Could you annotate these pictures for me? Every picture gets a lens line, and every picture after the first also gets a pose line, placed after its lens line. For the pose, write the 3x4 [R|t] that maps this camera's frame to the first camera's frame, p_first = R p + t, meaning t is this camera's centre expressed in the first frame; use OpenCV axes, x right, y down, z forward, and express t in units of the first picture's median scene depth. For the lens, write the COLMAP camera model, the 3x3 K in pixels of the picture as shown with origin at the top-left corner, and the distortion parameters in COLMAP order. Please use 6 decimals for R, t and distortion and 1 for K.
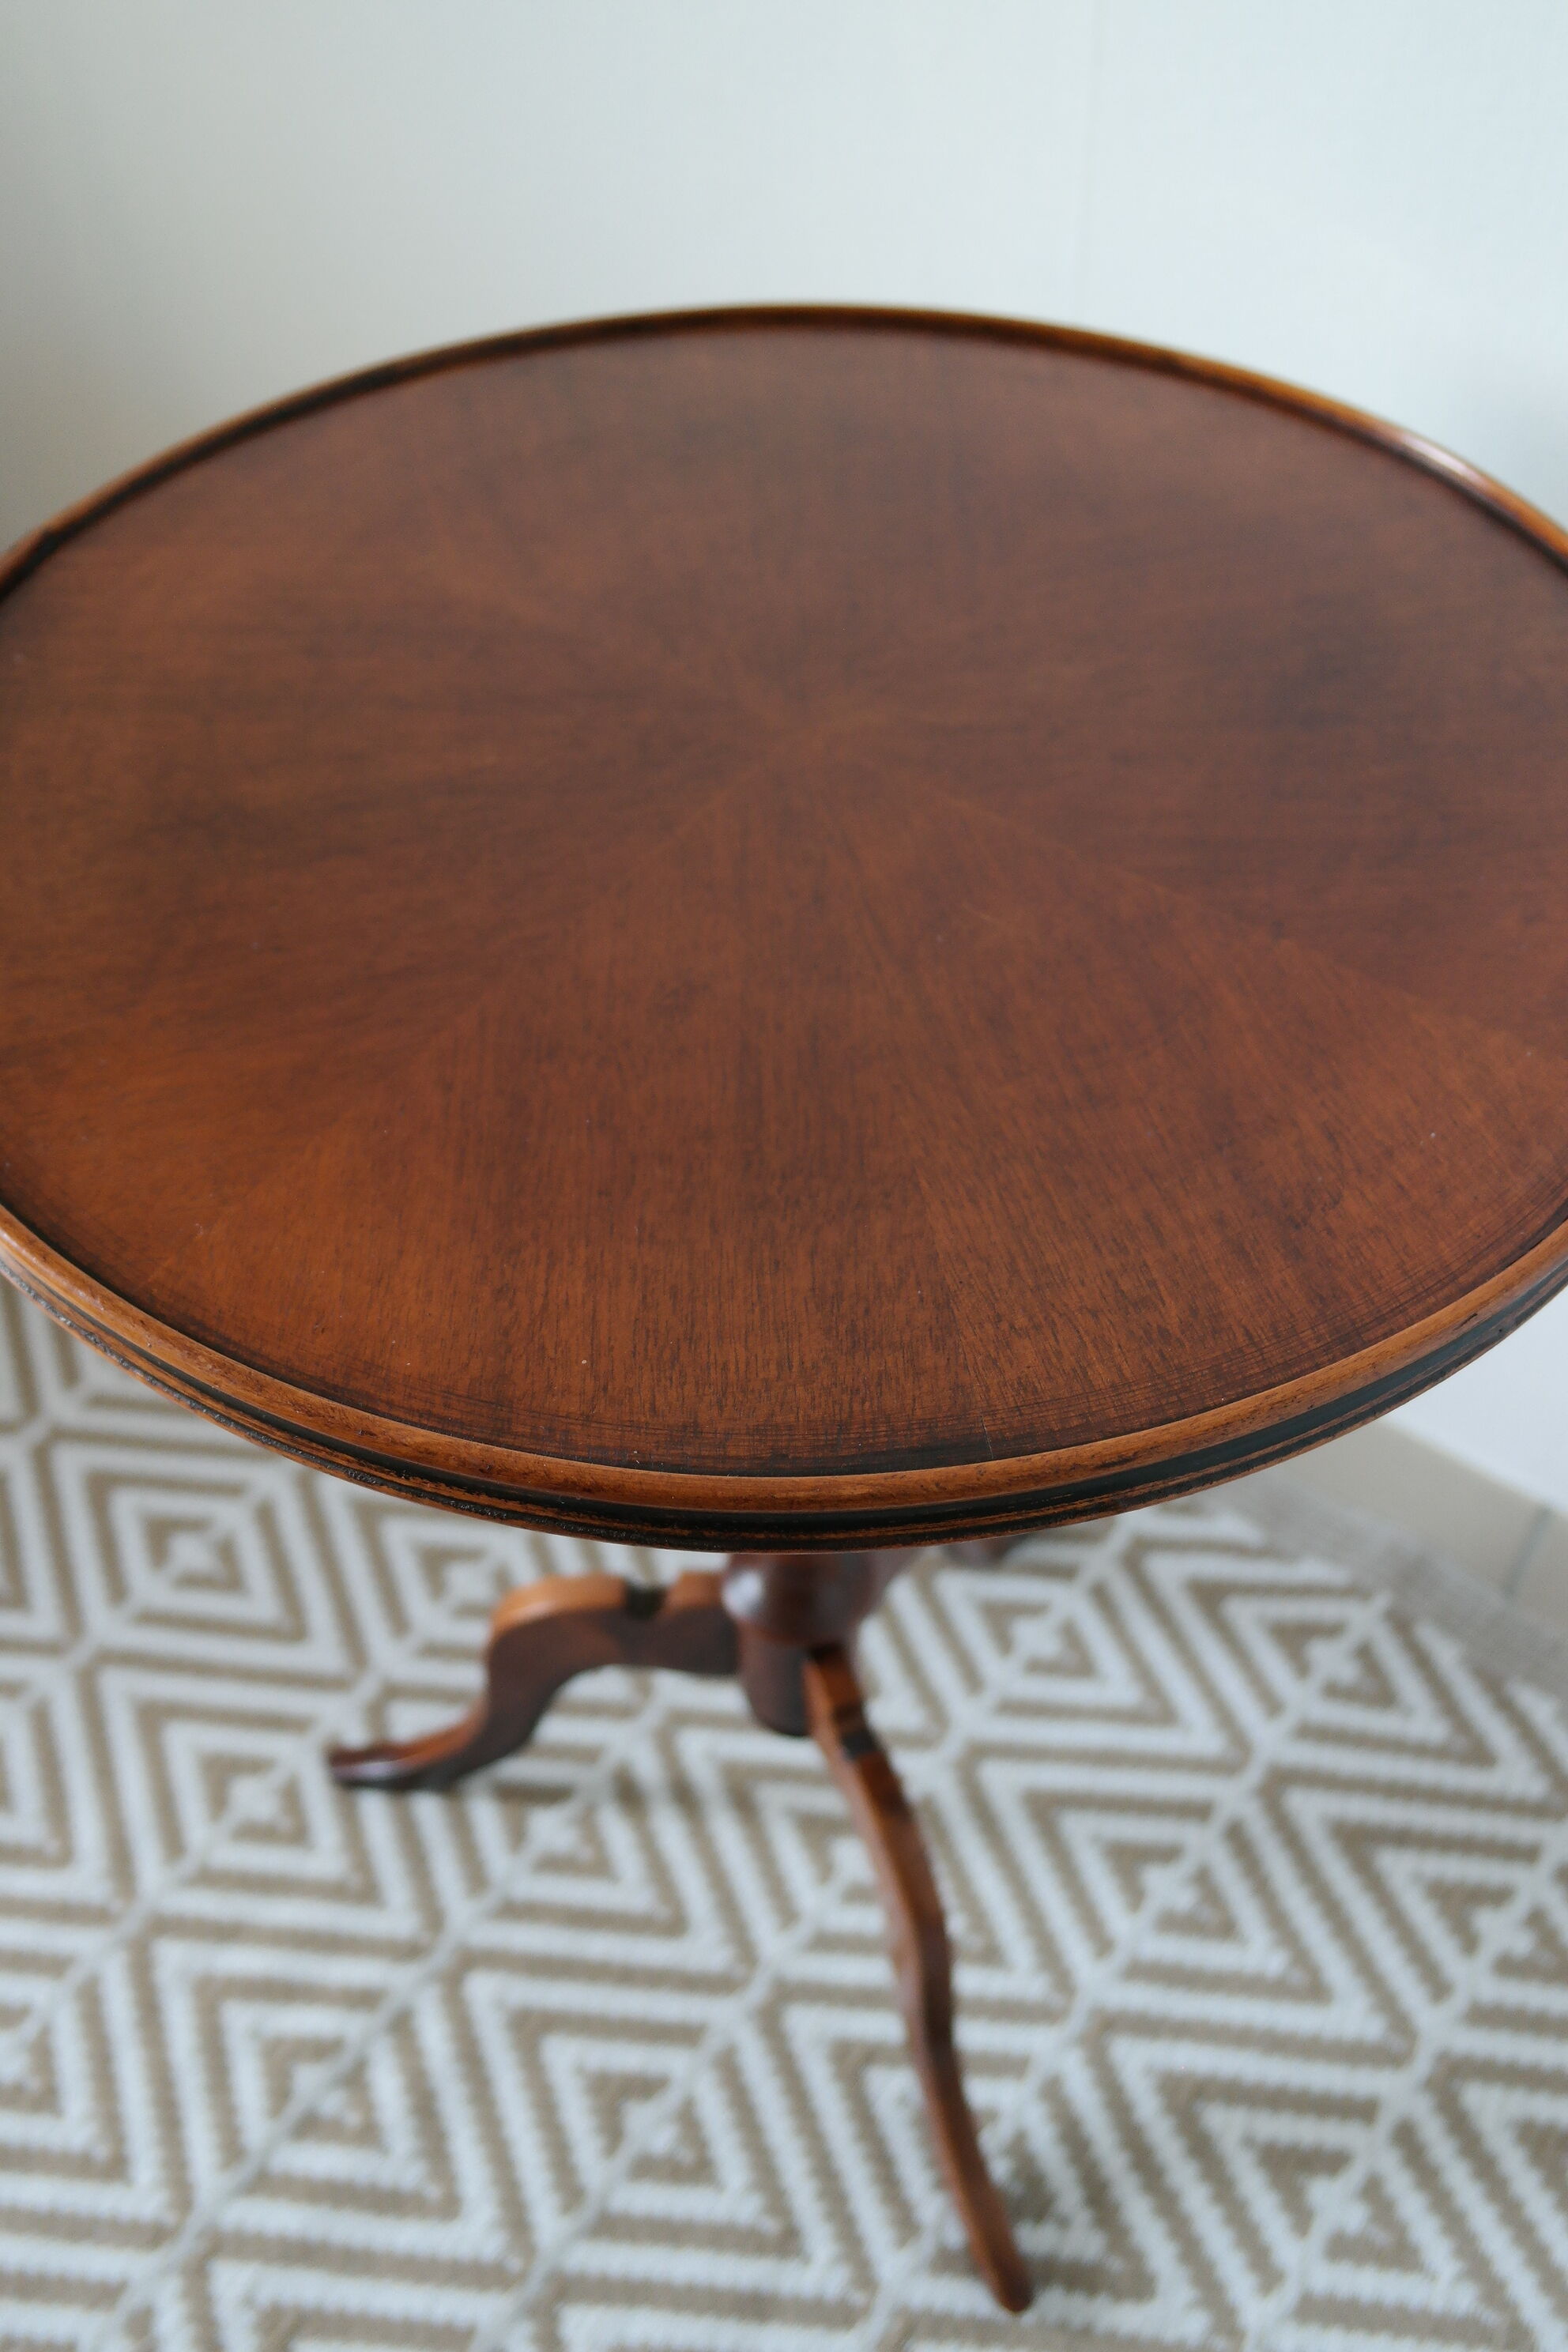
lens RADIAL K [[2127.0, 0, 787.9], [0, 2127.0, 1075.4], [0, 0, 1]] dist [0.009573, -0.000017]
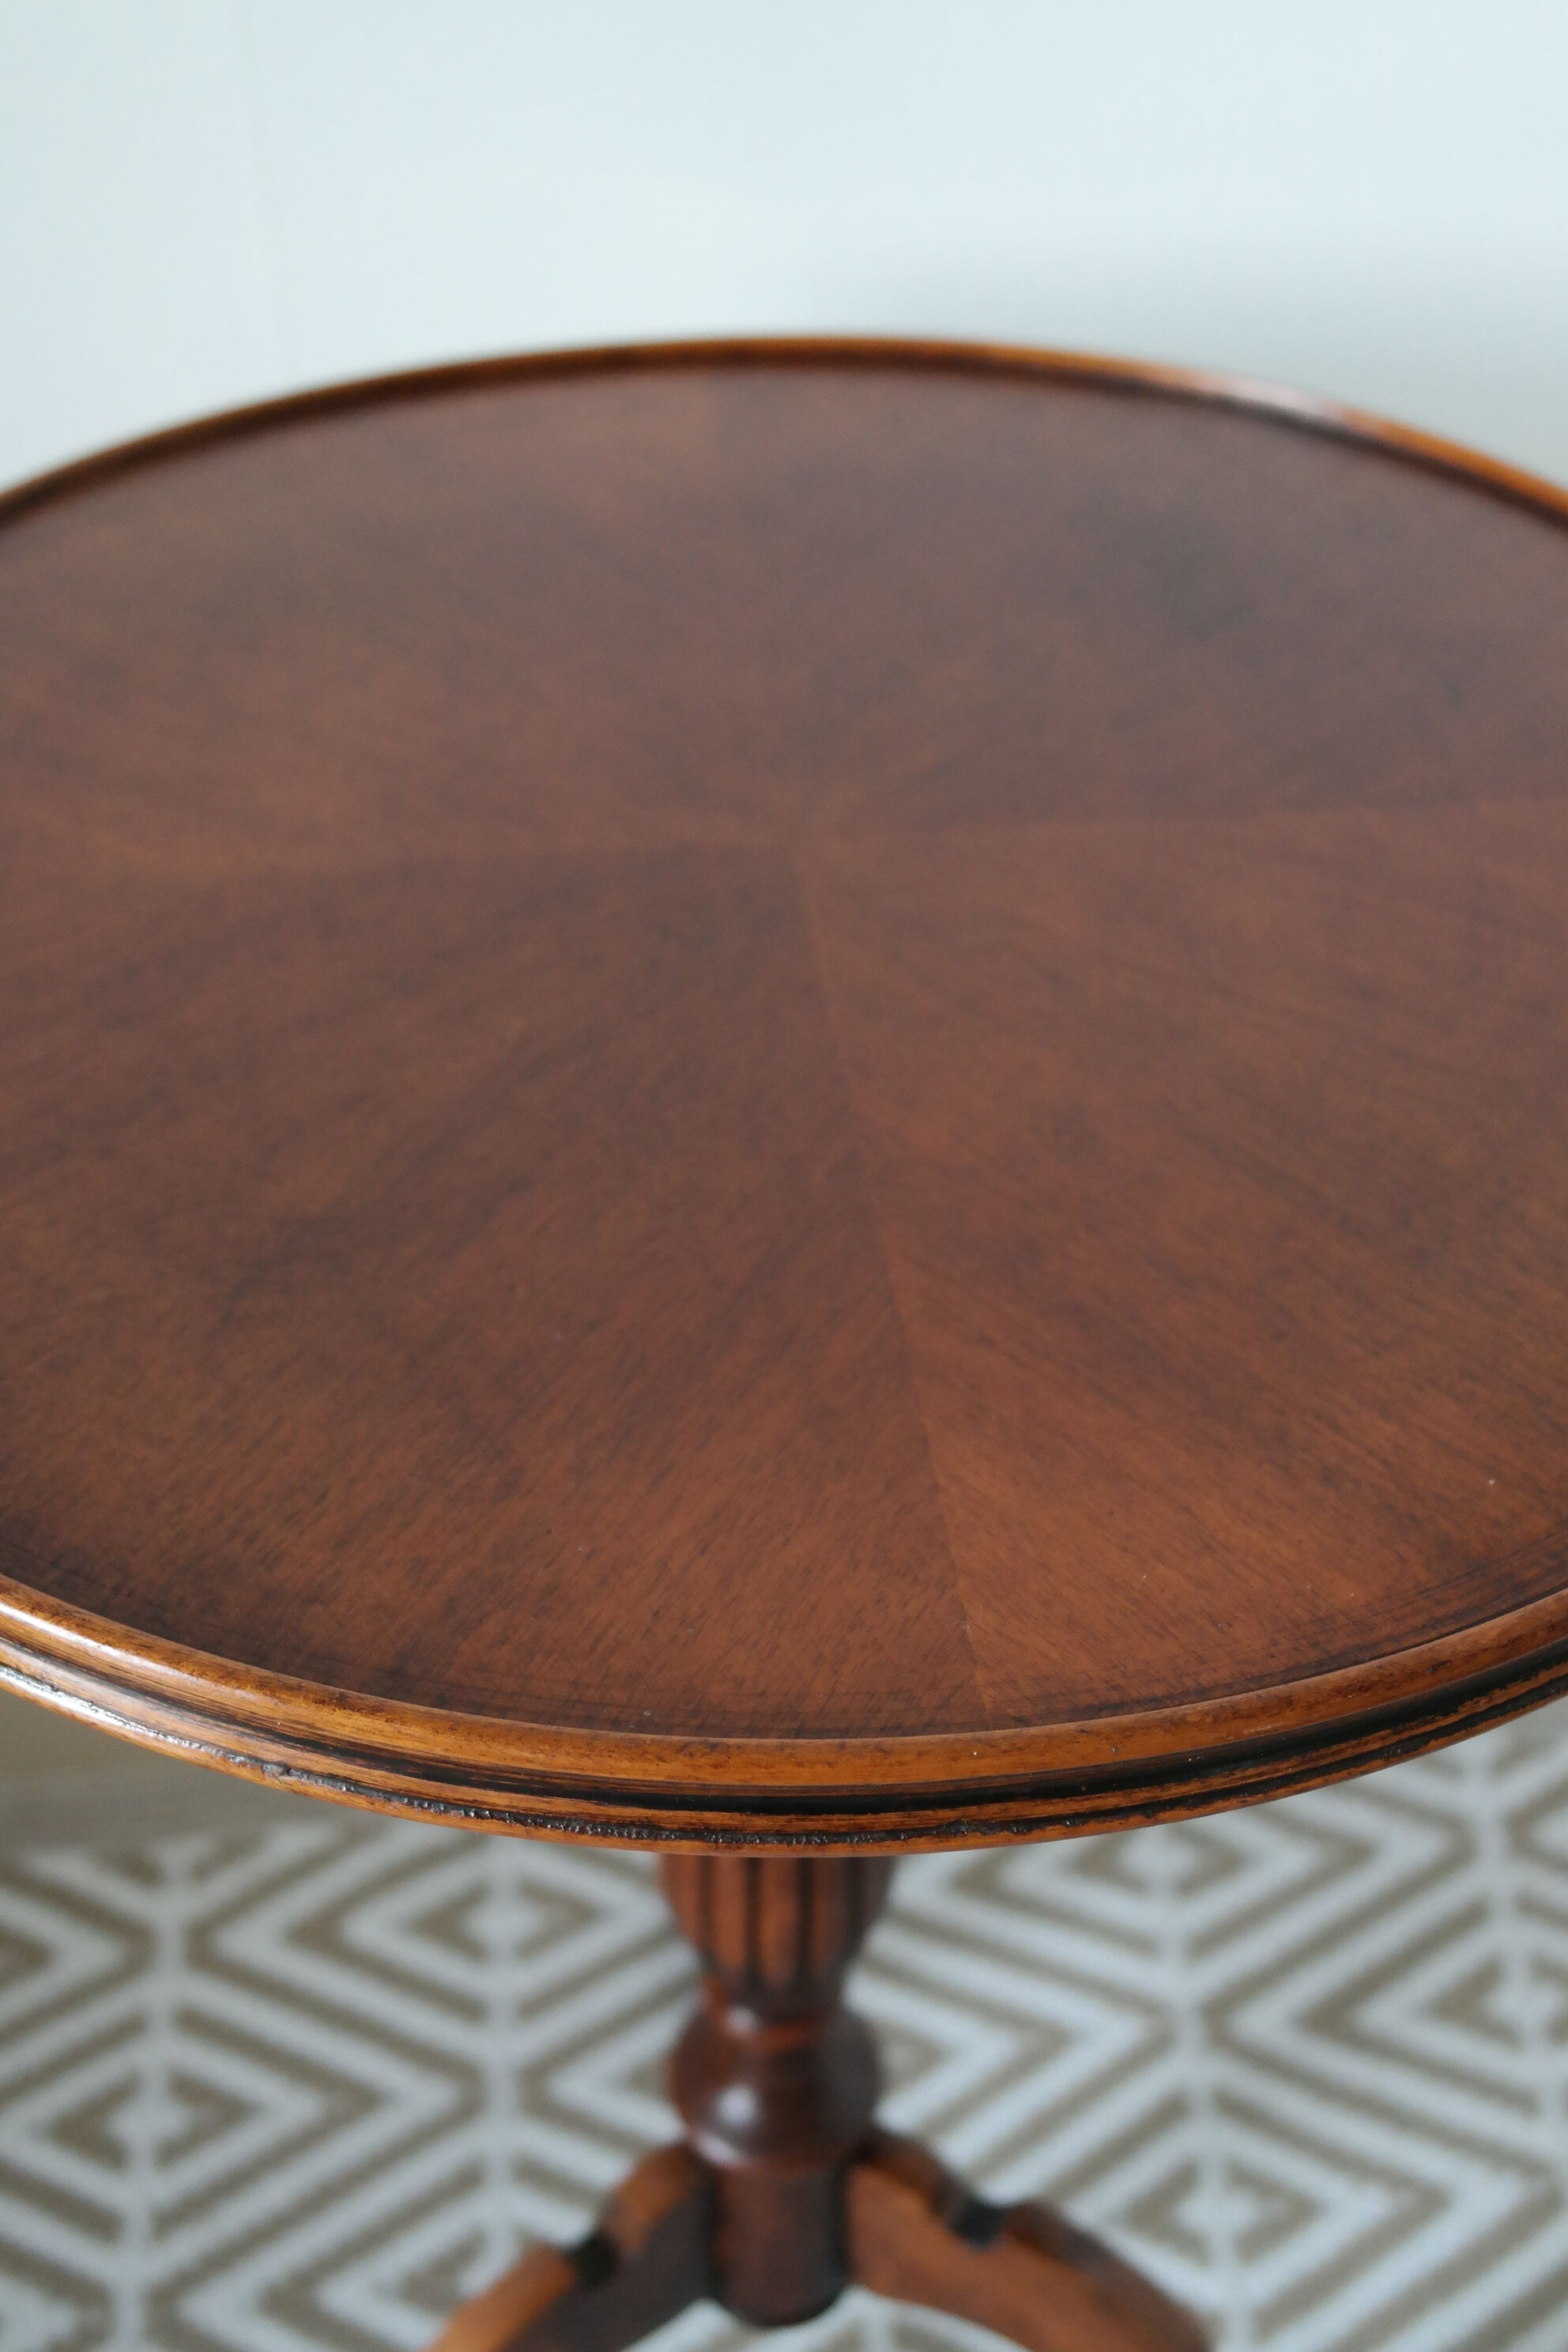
lens RADIAL K [[3152.3, 0, 784.0], [0, 3152.3, 1176.0], [0, 0, 1]] dist [0.133641, -0.001561]
pose [[0.712089, -0.414242, 0.566862, -0.861876], [0.473007, 0.879713, 0.048674, -0.140550], [-0.518839, 0.233470, 0.822373, 0.130320]]
